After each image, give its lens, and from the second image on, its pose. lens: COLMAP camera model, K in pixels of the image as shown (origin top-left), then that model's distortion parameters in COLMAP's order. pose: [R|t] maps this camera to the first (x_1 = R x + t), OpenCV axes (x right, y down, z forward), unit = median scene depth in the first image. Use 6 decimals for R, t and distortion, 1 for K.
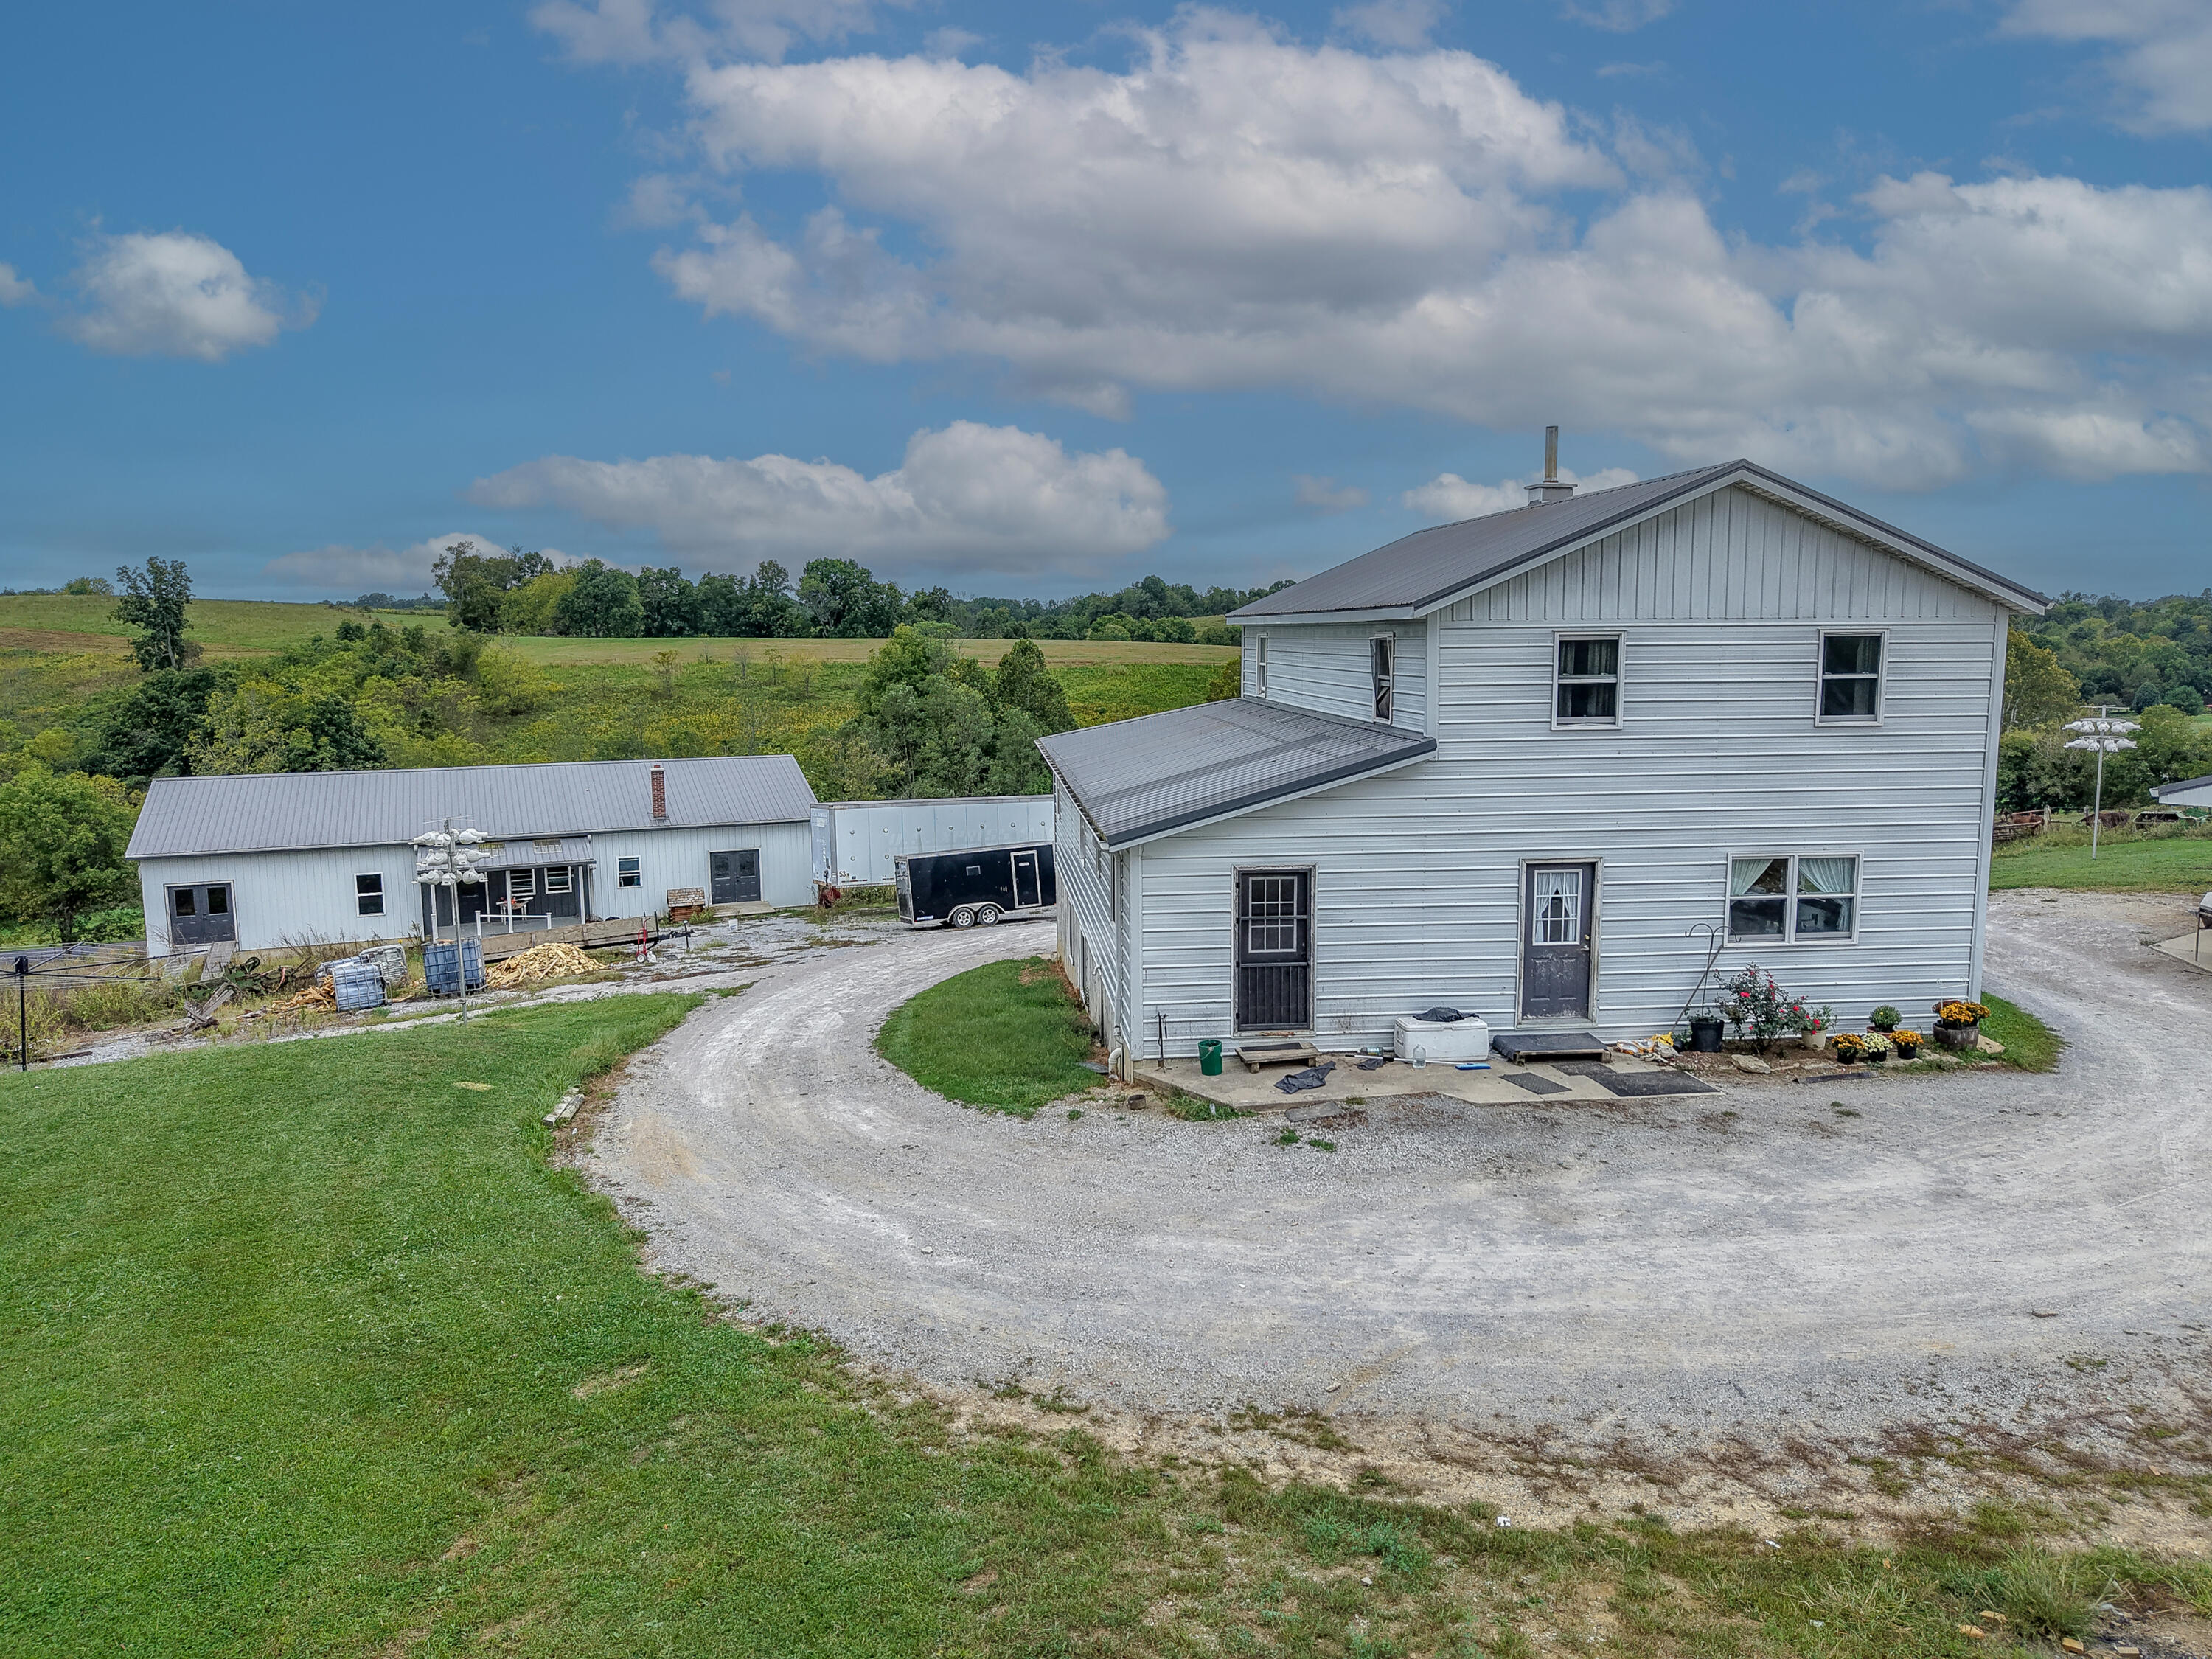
lens RADIAL K [[1478.2, 0, 1105.5], [0, 1478.2, 813.5], [0, 0, 1]] dist [0.036696, -0.038709]
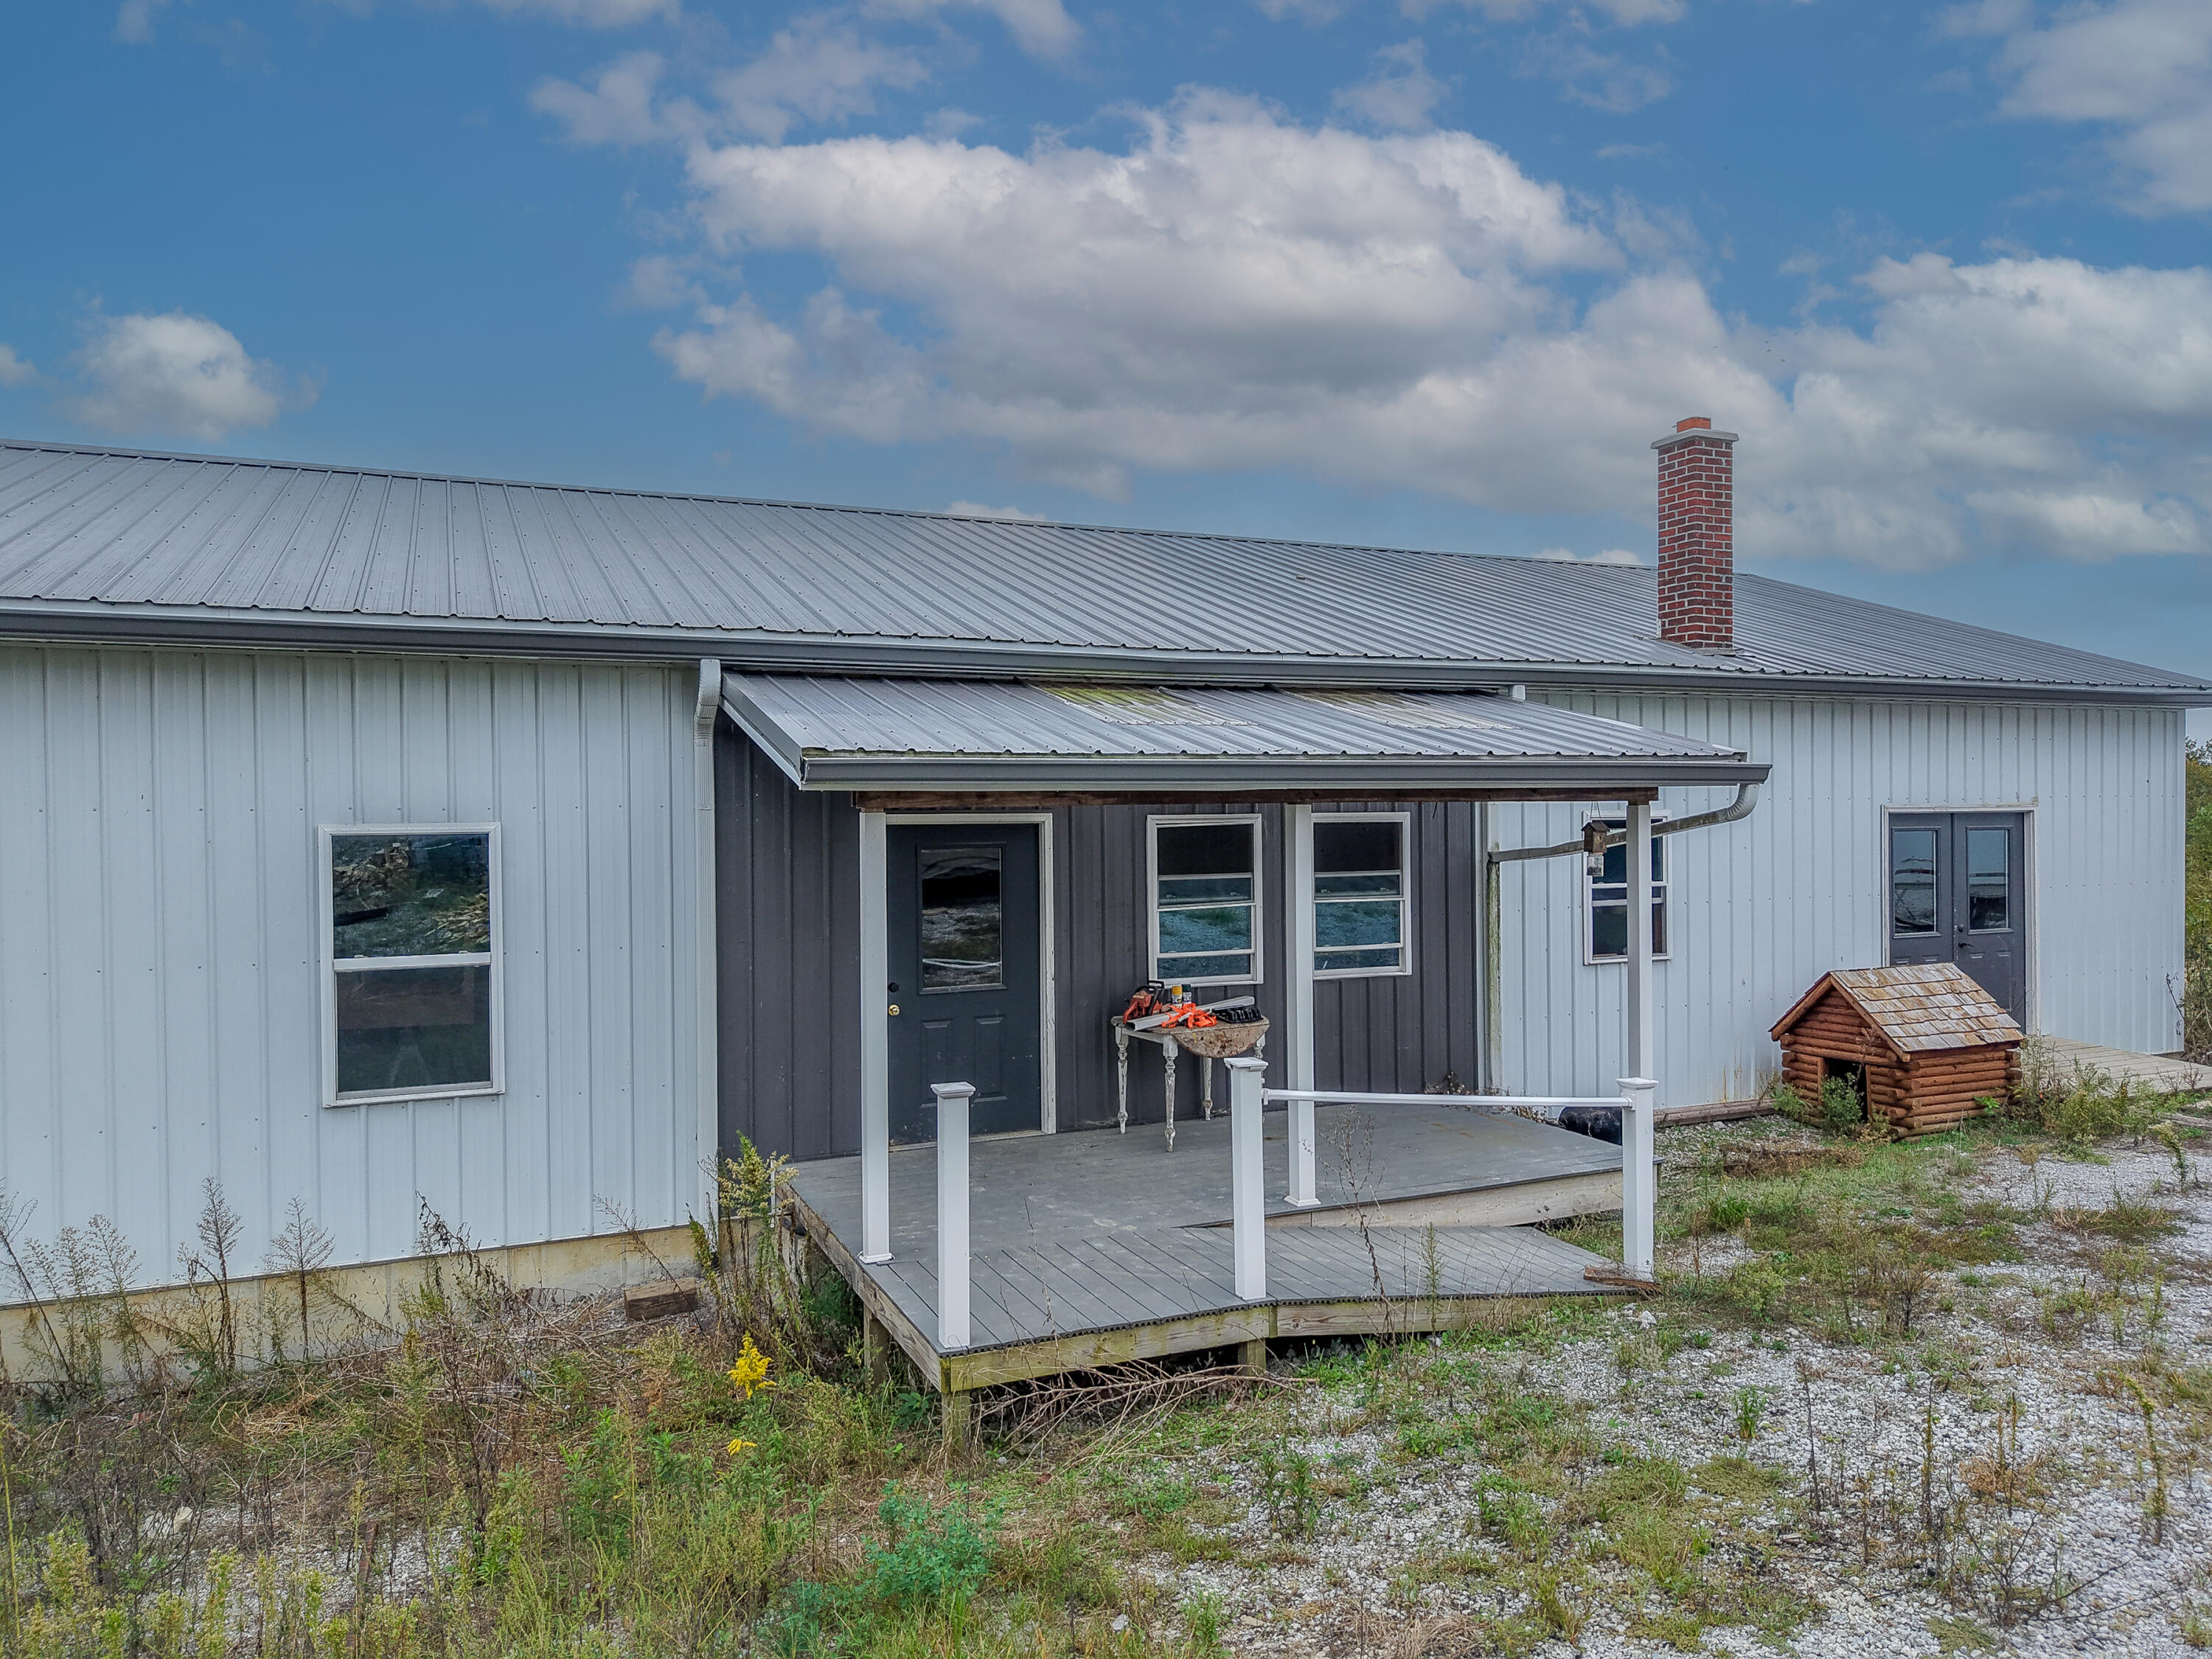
lens RADIAL K [[1478.2, 0, 1105.1], [0, 1478.2, 821.8], [0, 0, 1]] dist [0.036696, -0.038709]
pose [[0.999986, -0.003229, 0.004120, -1.146125], [0.003686, 0.993223, -0.116162, 0.158182], [-0.003717, 0.116175, 0.993222, 2.288328]]
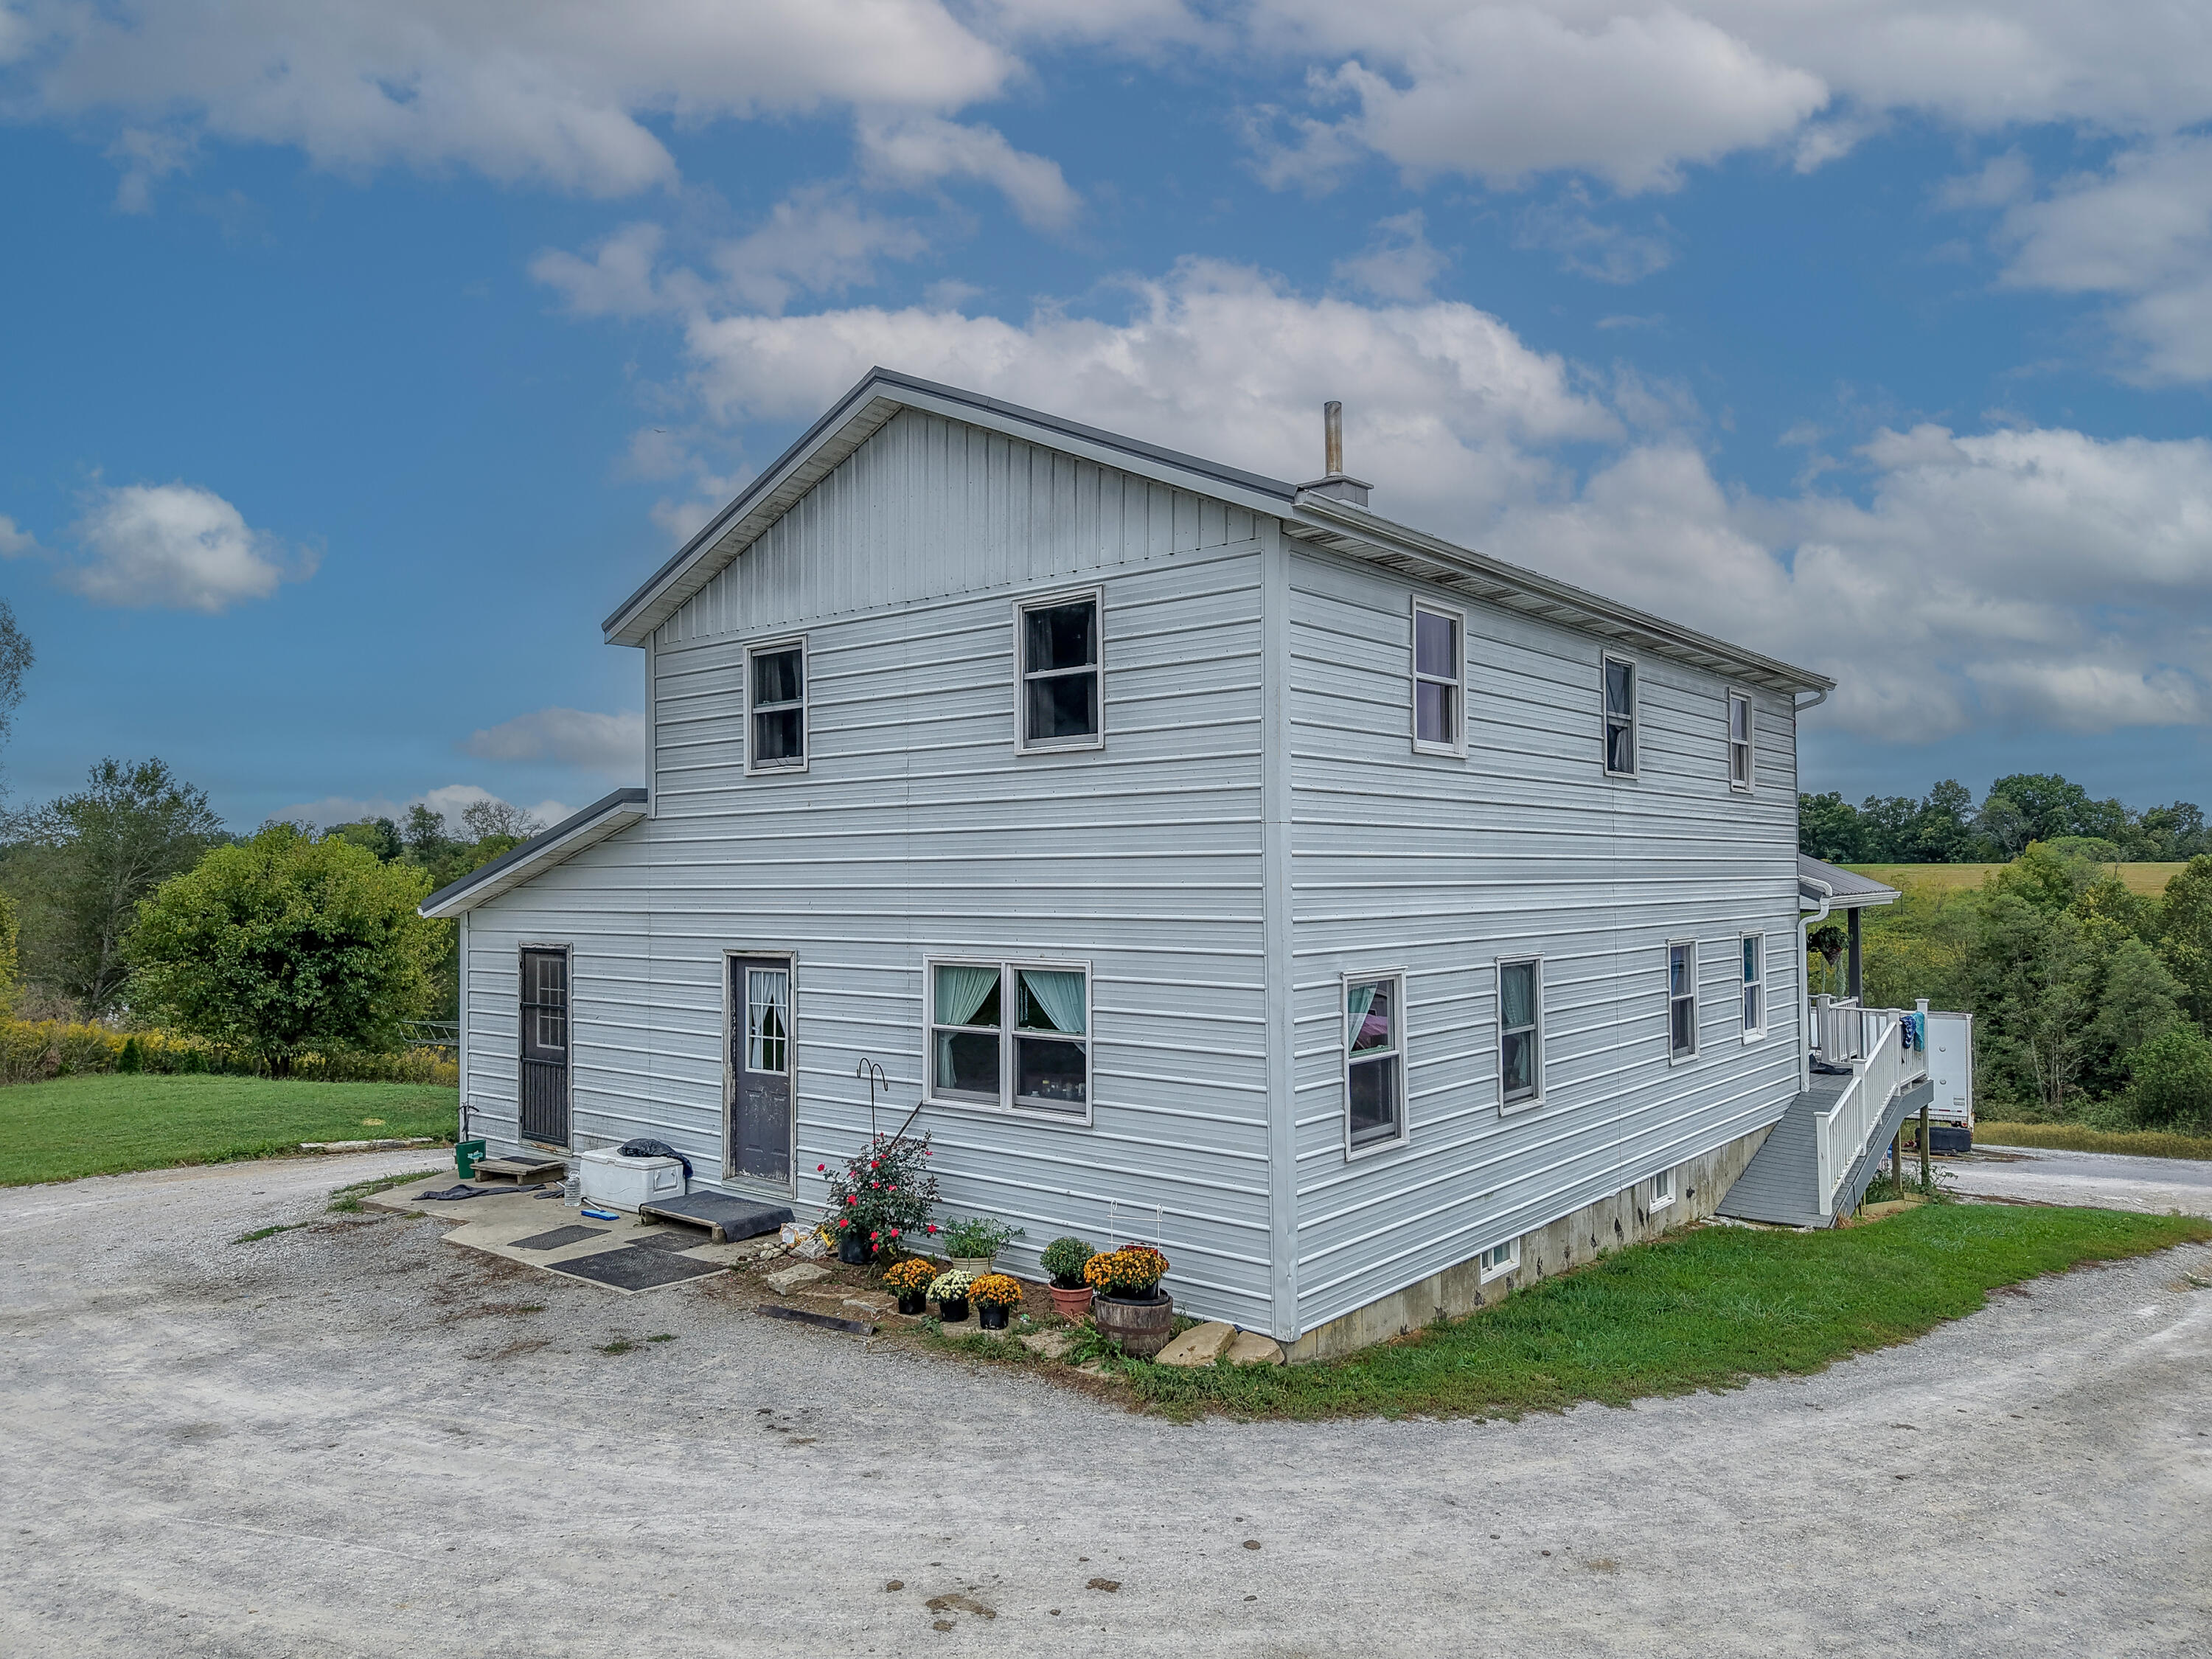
lens RADIAL K [[1478.2, 0, 1099.8], [0, 1478.2, 810.2], [0, 0, 1]] dist [0.036696, -0.038709]
pose [[0.705635, -0.031434, -0.707878, 0.935340], [-0.083183, 0.988433, -0.126812, 0.039889], [0.703676, 0.148366, 0.694858, 0.598244]]
